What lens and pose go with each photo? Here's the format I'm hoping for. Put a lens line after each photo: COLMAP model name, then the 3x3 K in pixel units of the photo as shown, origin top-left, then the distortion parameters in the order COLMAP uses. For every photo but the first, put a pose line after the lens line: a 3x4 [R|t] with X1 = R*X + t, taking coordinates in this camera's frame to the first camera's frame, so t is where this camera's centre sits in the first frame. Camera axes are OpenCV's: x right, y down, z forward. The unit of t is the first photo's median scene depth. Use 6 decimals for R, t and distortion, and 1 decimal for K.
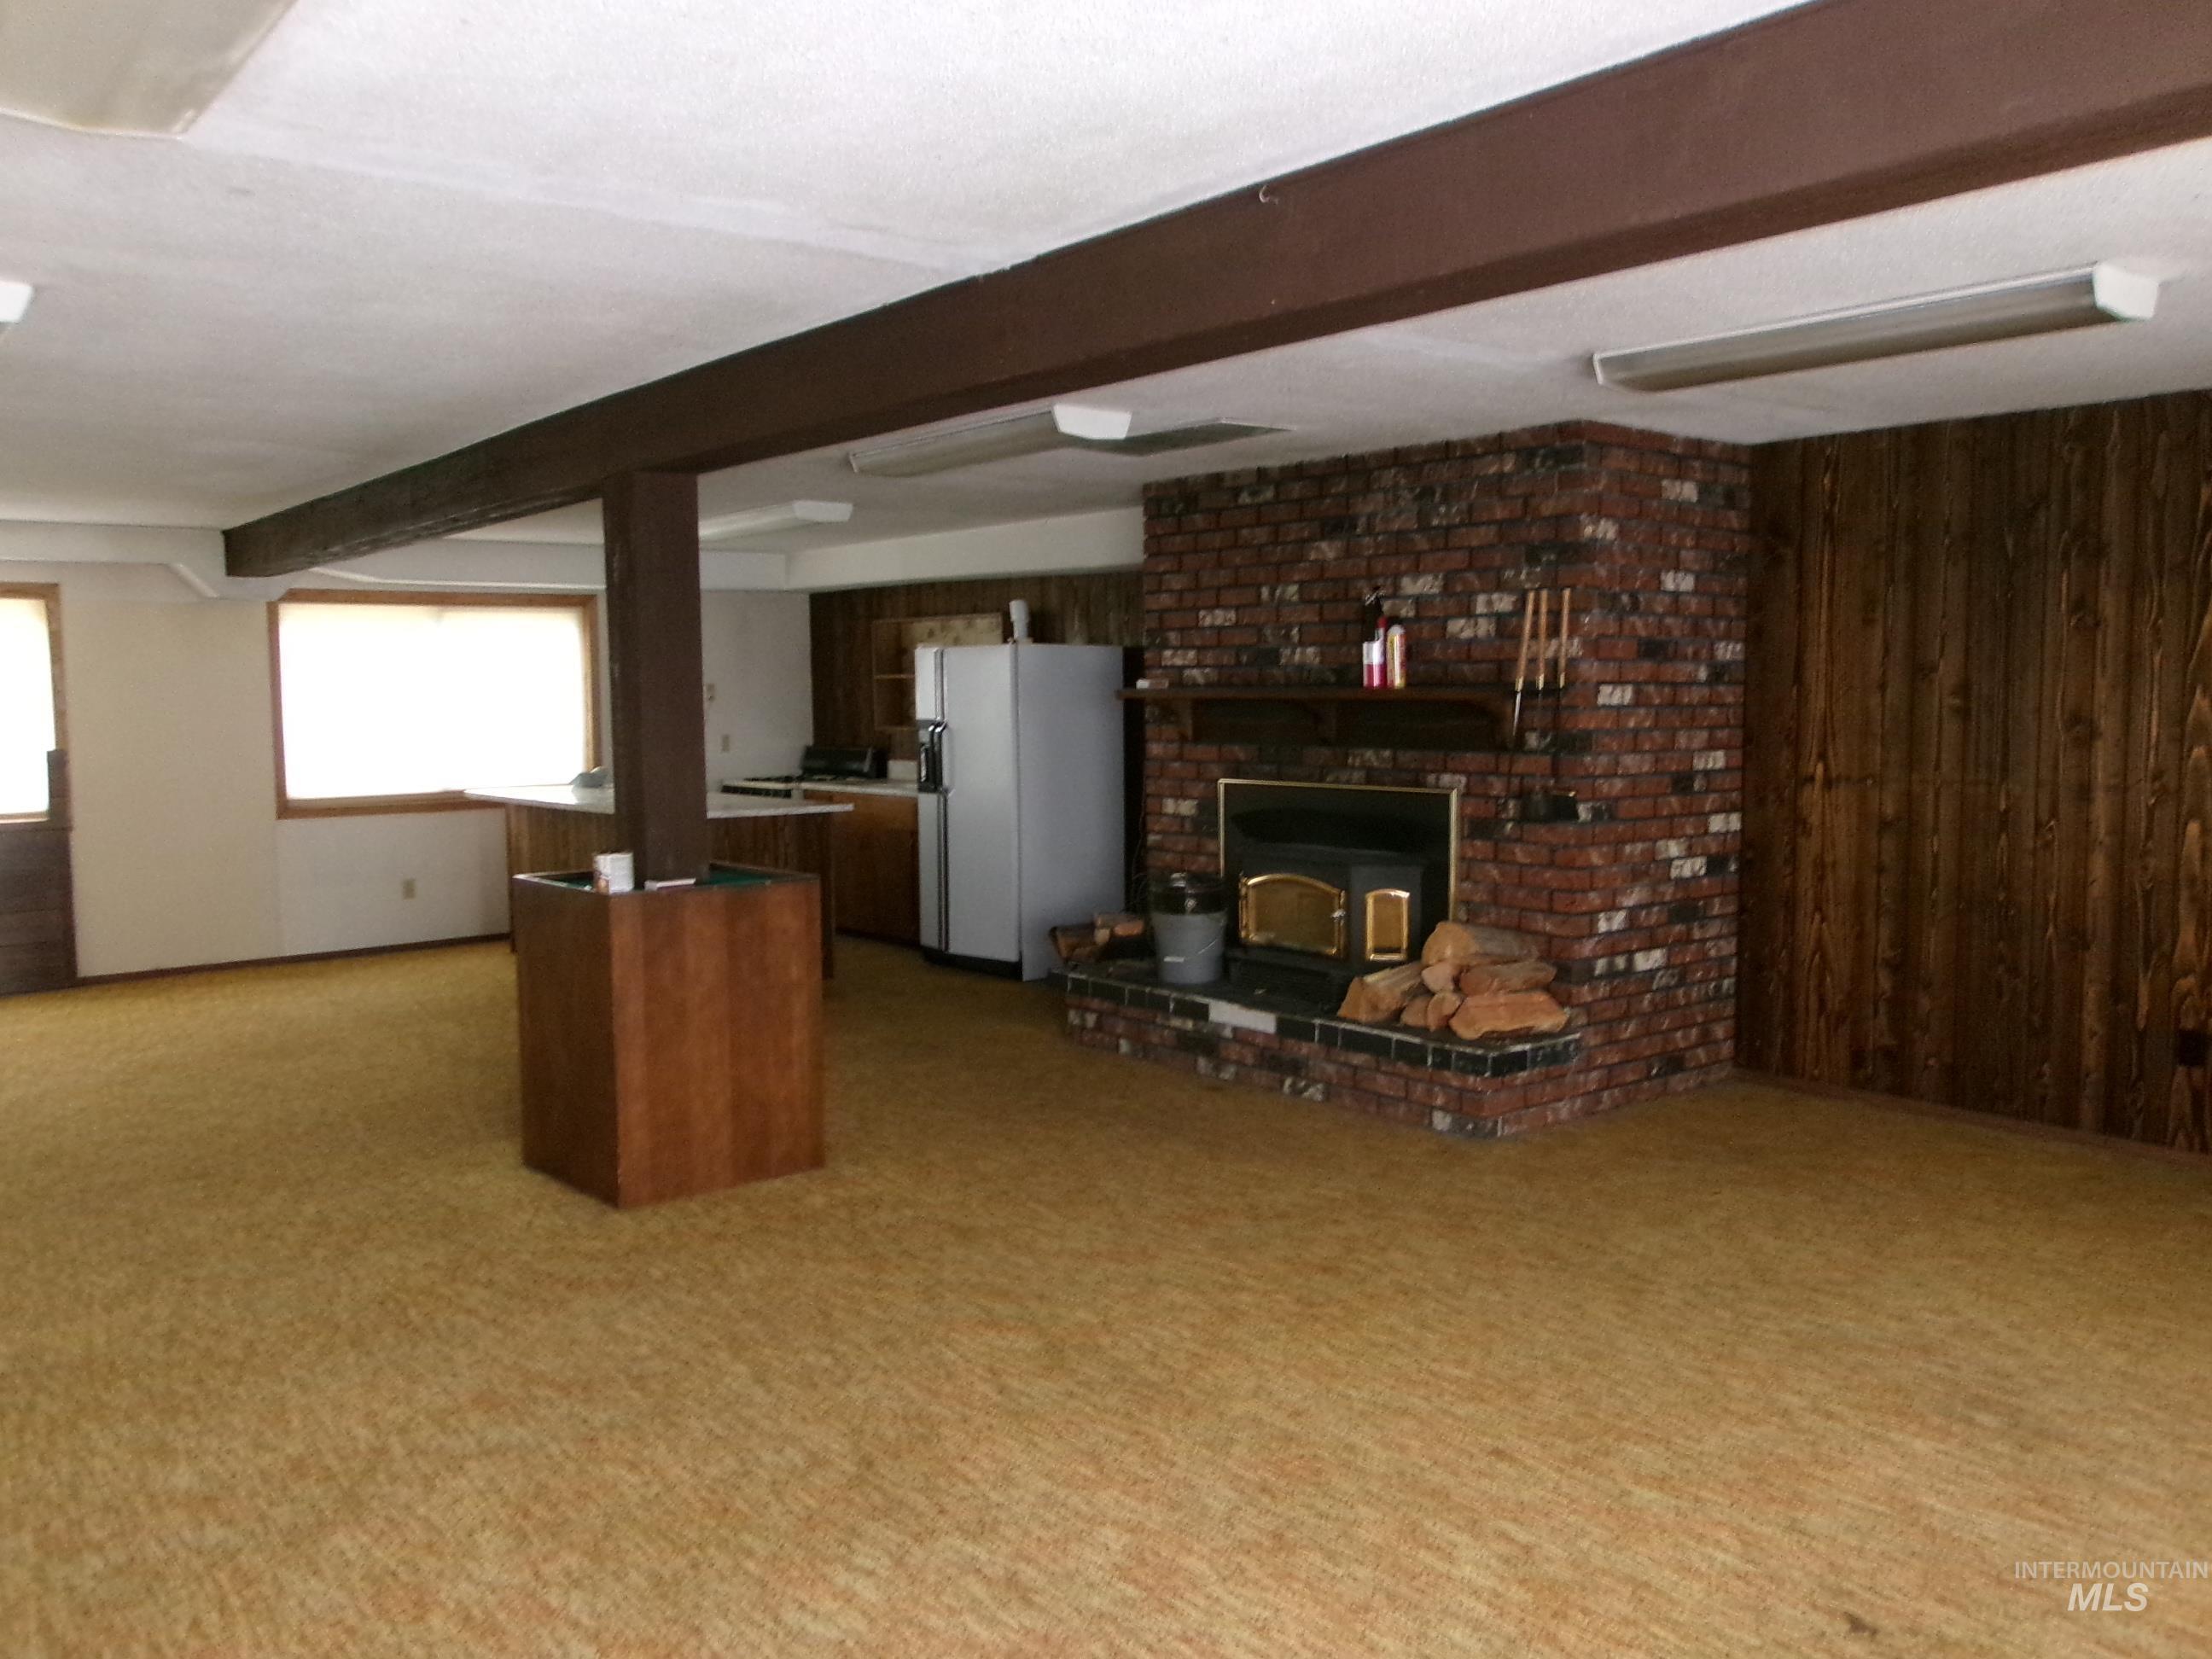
lens RADIAL K [[1755.0, 0, 1102.7], [0, 1755.0, 810.1], [0, 0, 1]] dist [-0.012293, 0.048054]
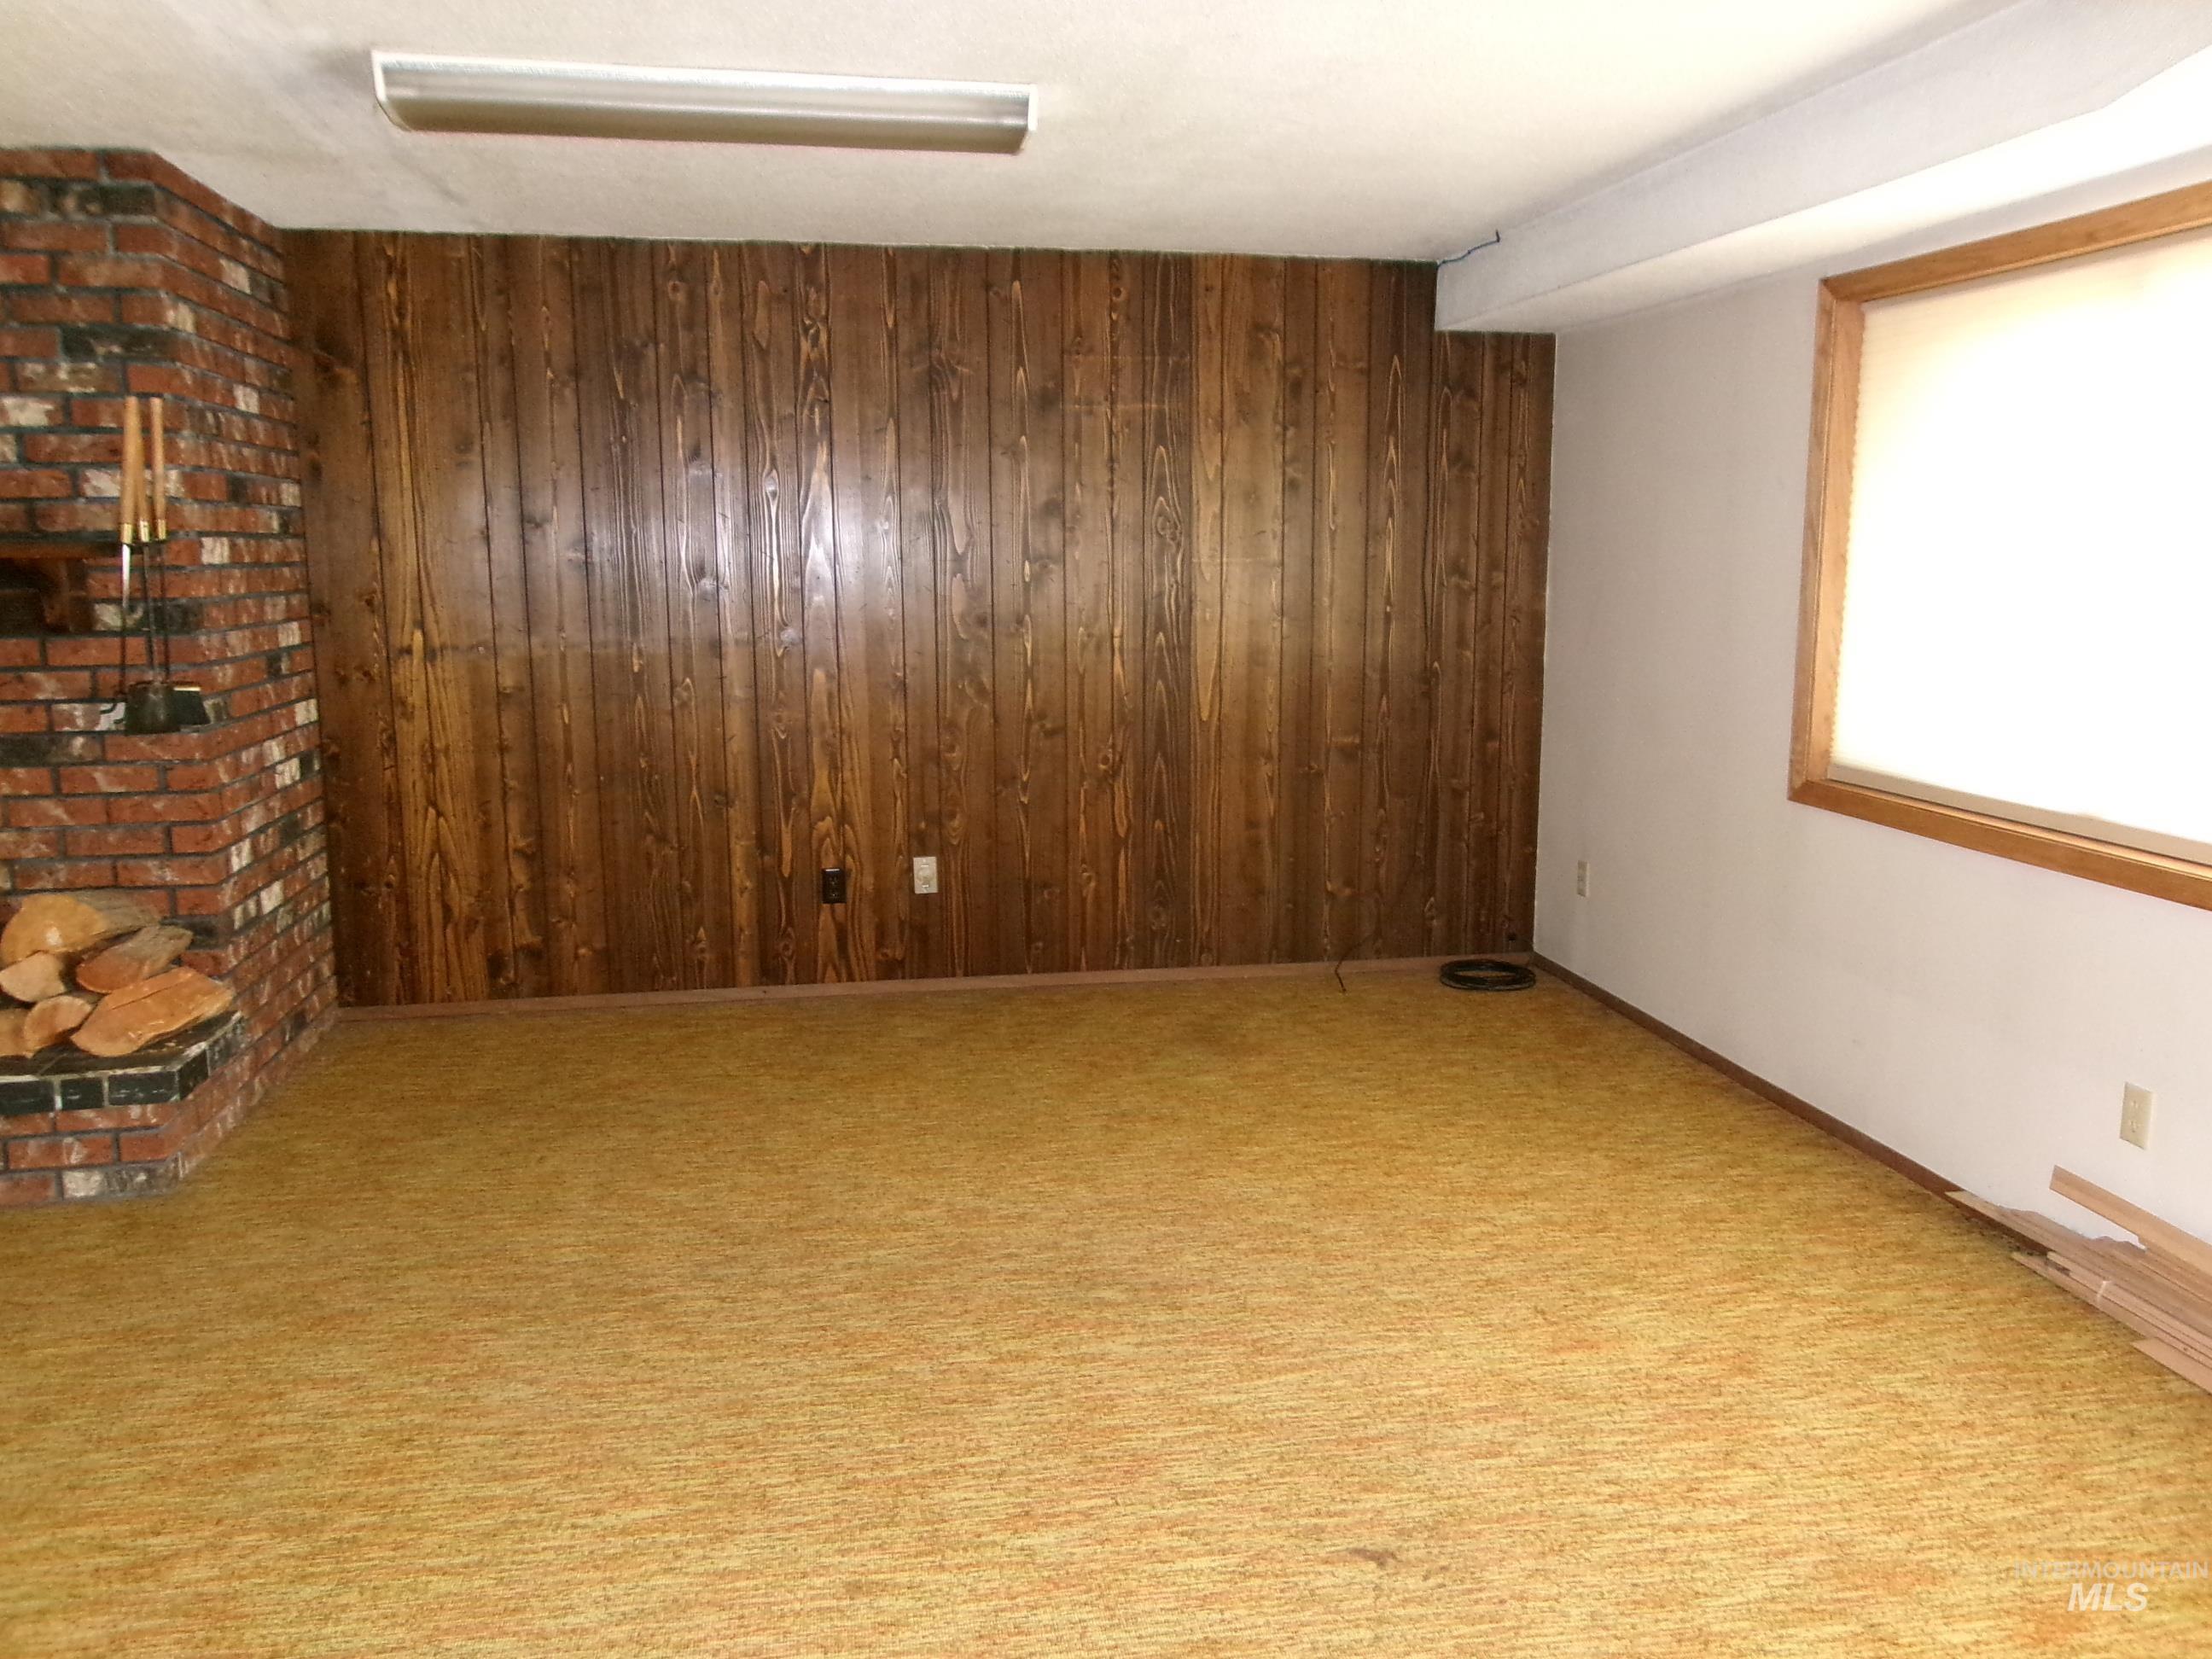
lens RADIAL K [[1755.0, 0, 1106.3], [0, 1755.0, 818.0], [0, 0, 1]] dist [-0.012293, 0.048054]
pose [[0.492662, -0.138856, 0.859071, -0.176014], [0.069253, 0.990313, 0.120354, -0.017559], [-0.867461, 0.000200, 0.497505, 0.317083]]
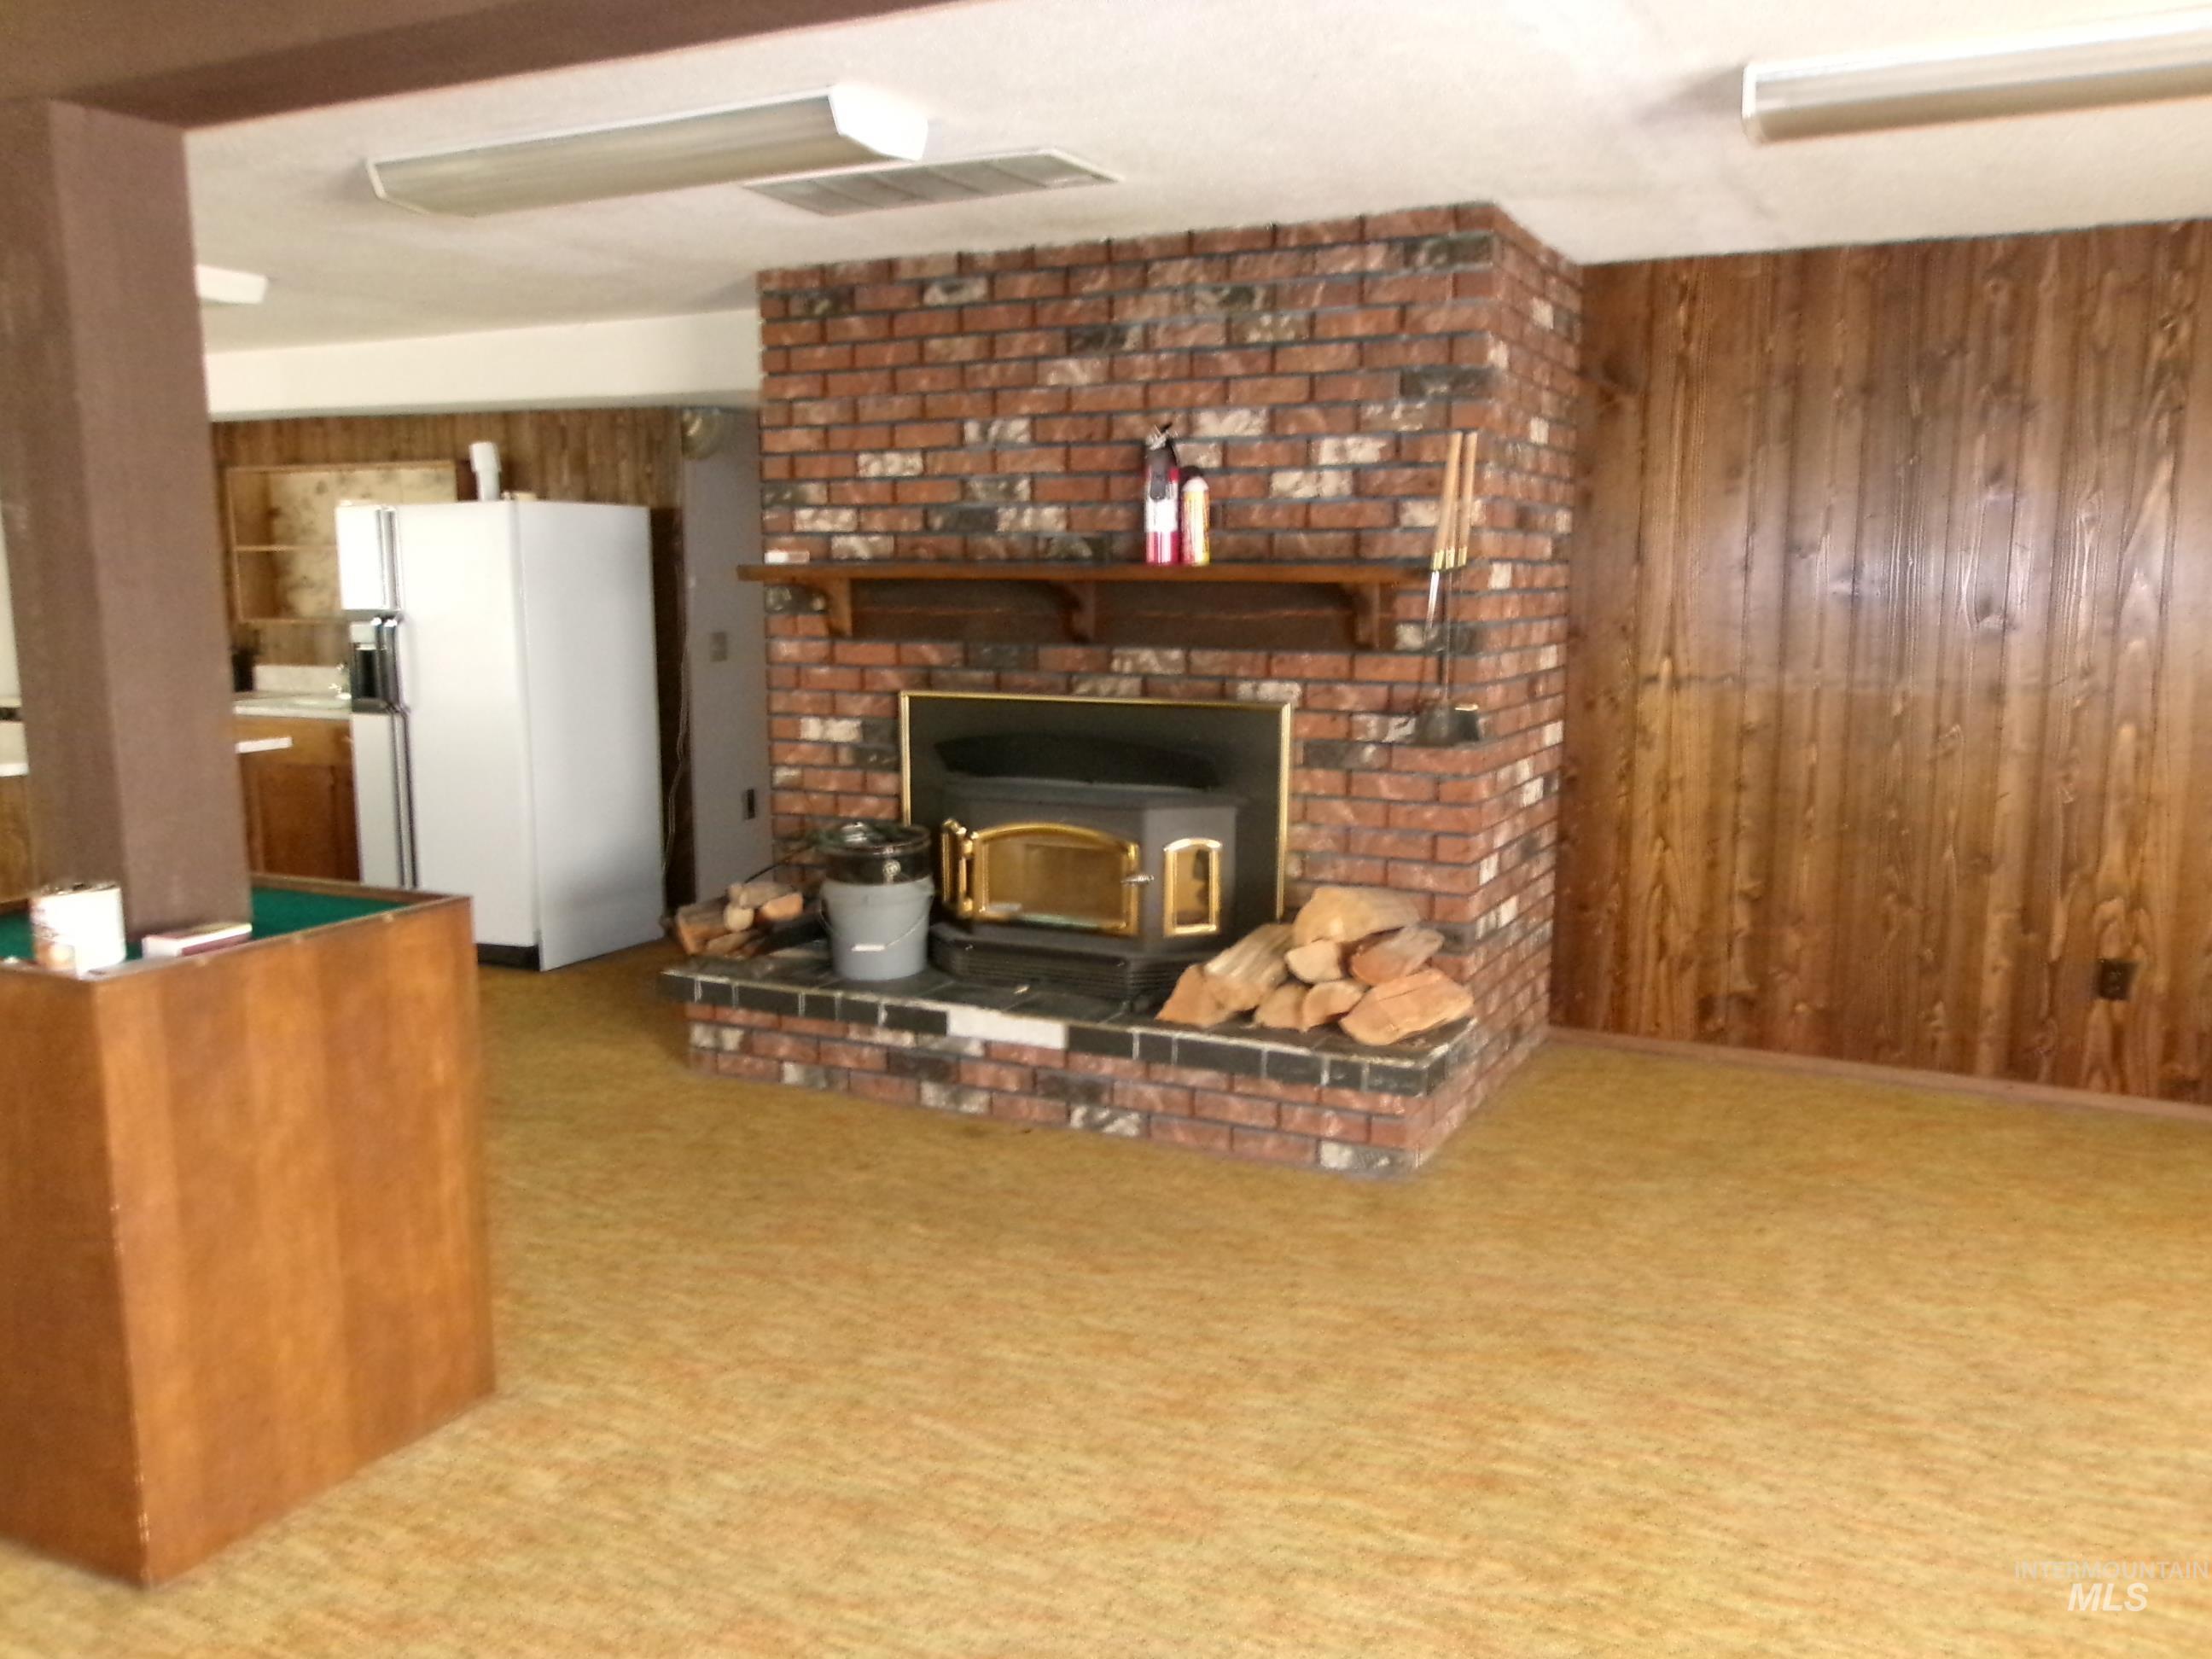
lens RADIAL K [[1755.0, 0, 1104.4], [0, 1755.0, 811.7], [0, 0, 1]] dist [-0.012293, 0.048054]
pose [[0.913965, -0.050242, 0.402670, -0.184771], [0.022713, 0.997084, 0.072853, -0.023247], [-0.405156, -0.057440, 0.912441, 0.373218]]
